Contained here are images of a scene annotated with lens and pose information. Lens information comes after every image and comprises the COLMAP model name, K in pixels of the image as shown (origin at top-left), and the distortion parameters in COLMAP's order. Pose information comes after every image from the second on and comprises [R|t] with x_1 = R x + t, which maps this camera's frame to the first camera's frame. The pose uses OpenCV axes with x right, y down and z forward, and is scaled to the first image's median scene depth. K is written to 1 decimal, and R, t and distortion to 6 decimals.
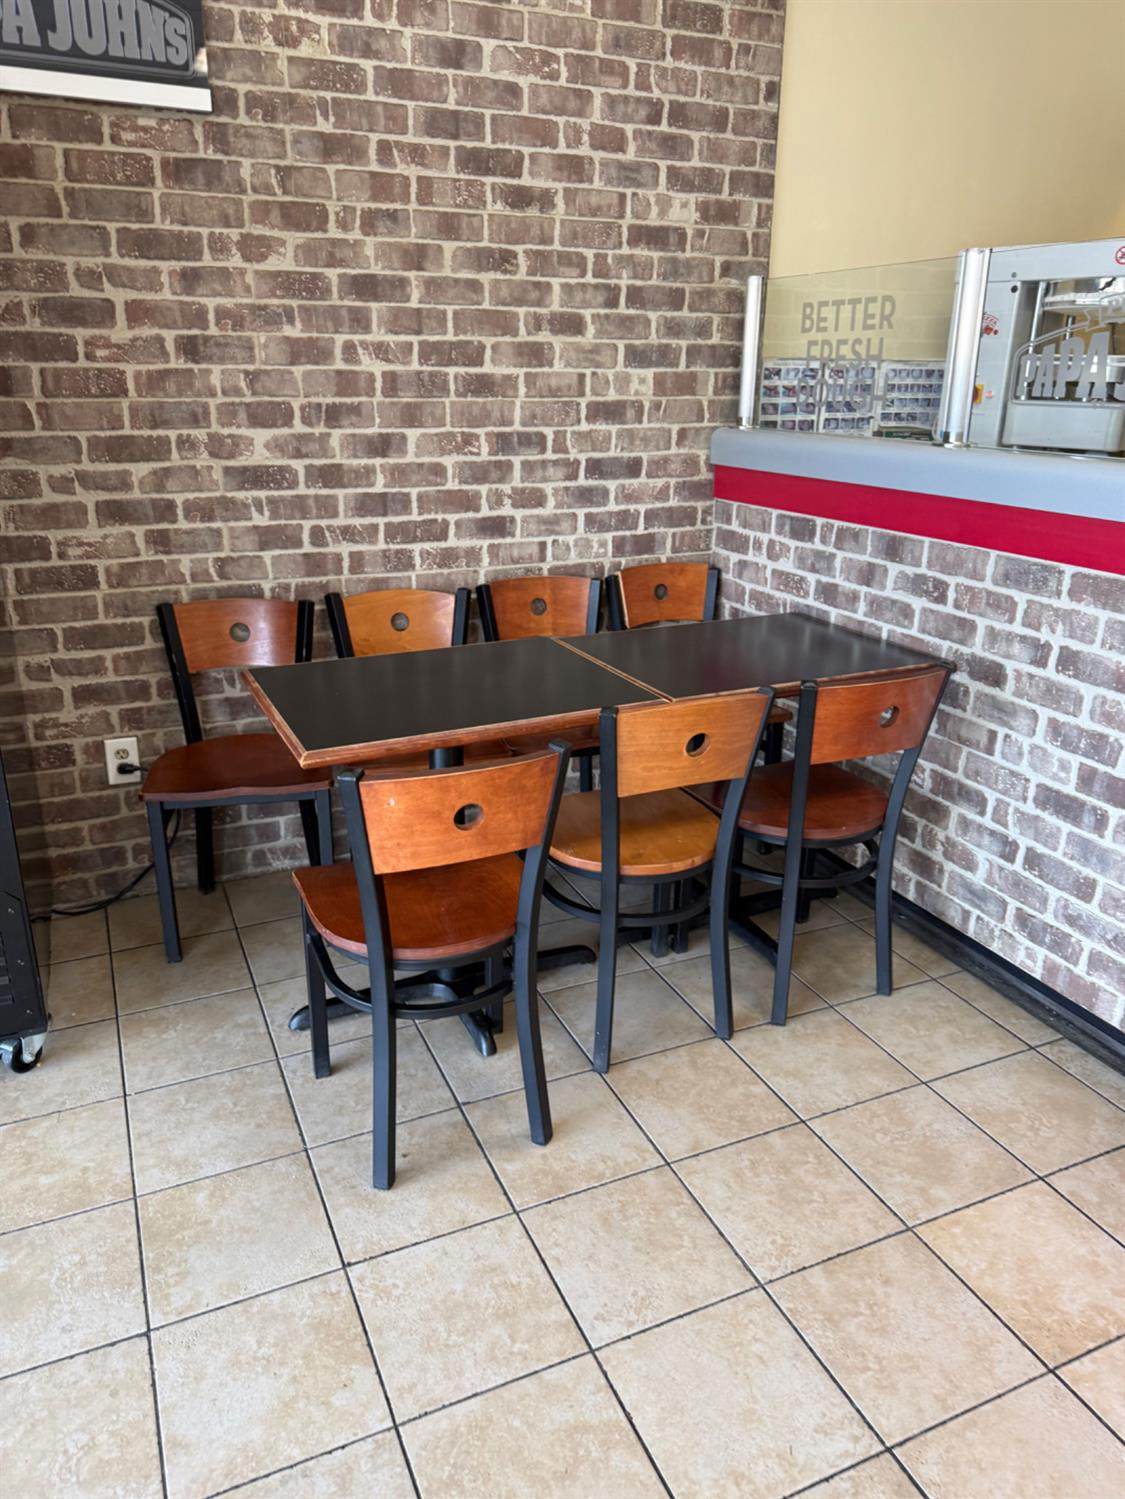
lens RADIAL K [[1063.0, 0, 557.6], [0, 1063.0, 759.7], [0, 0, 1]] dist [0.029636, -0.031461]
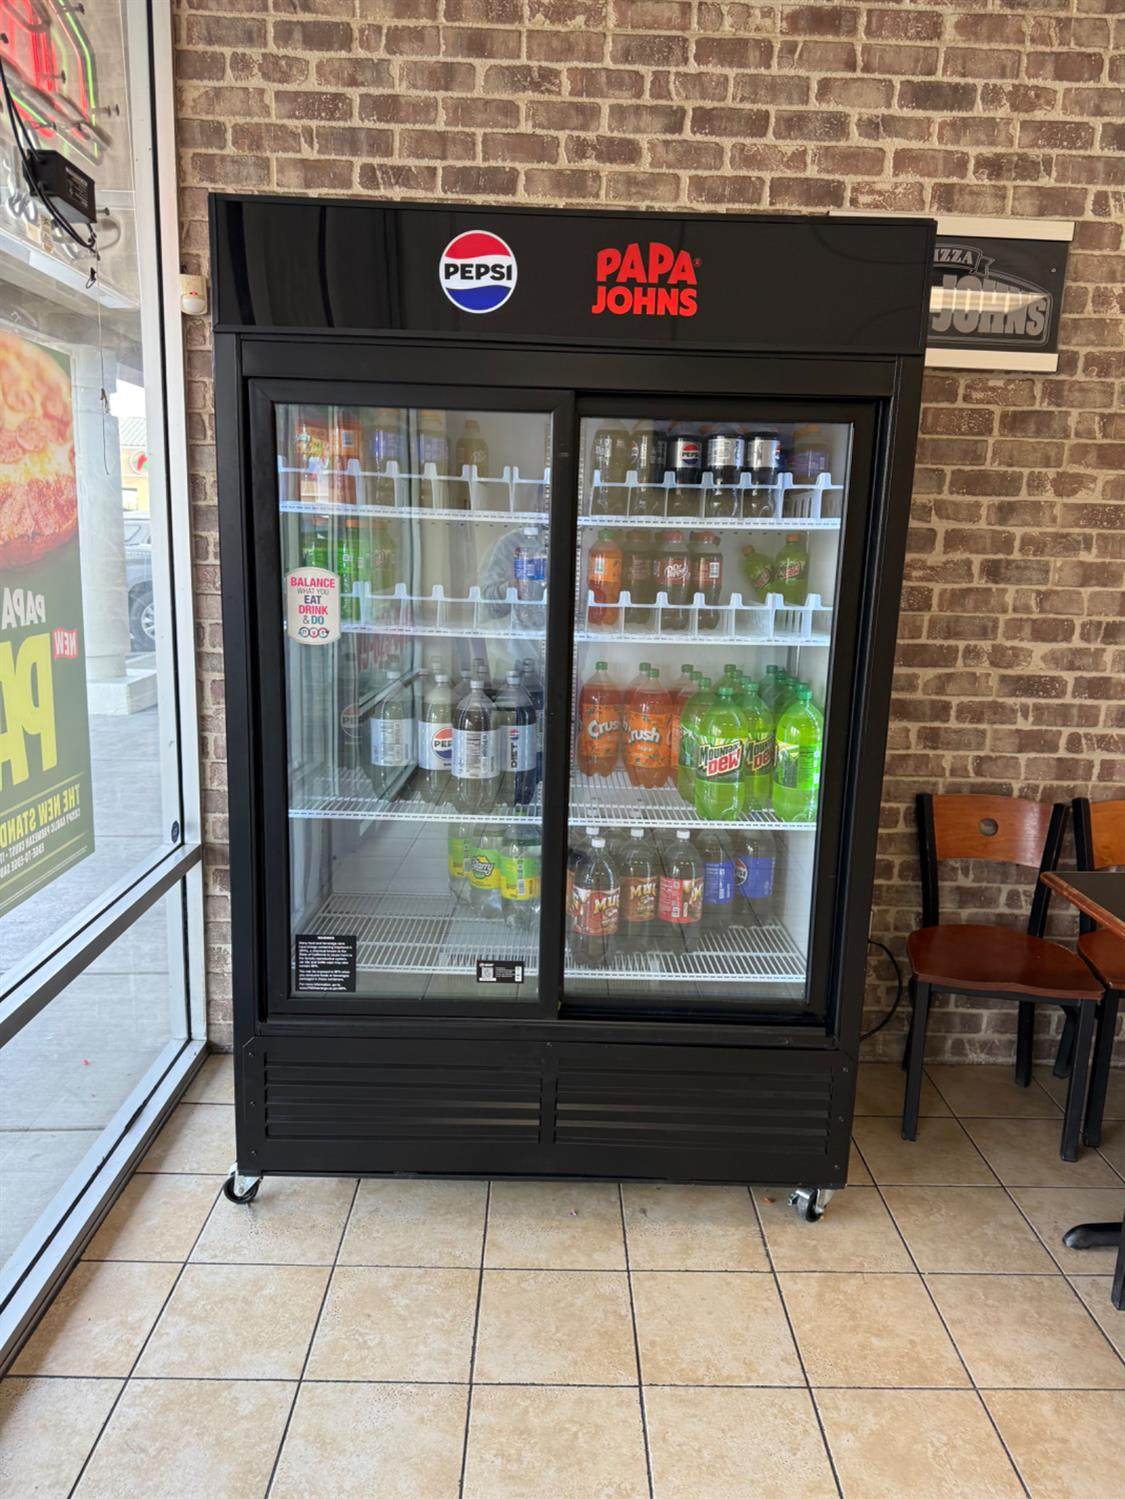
lens RADIAL K [[1063.0, 0, 567.4], [0, 1063.0, 747.6], [0, 0, 1]] dist [0.029636, -0.031461]
pose [[0.926268, 0.093111, -0.365182, -0.325652], [-0.149686, 0.980183, -0.129752, 0.001877], [0.345864, 0.174848, 0.921849, -0.130495]]
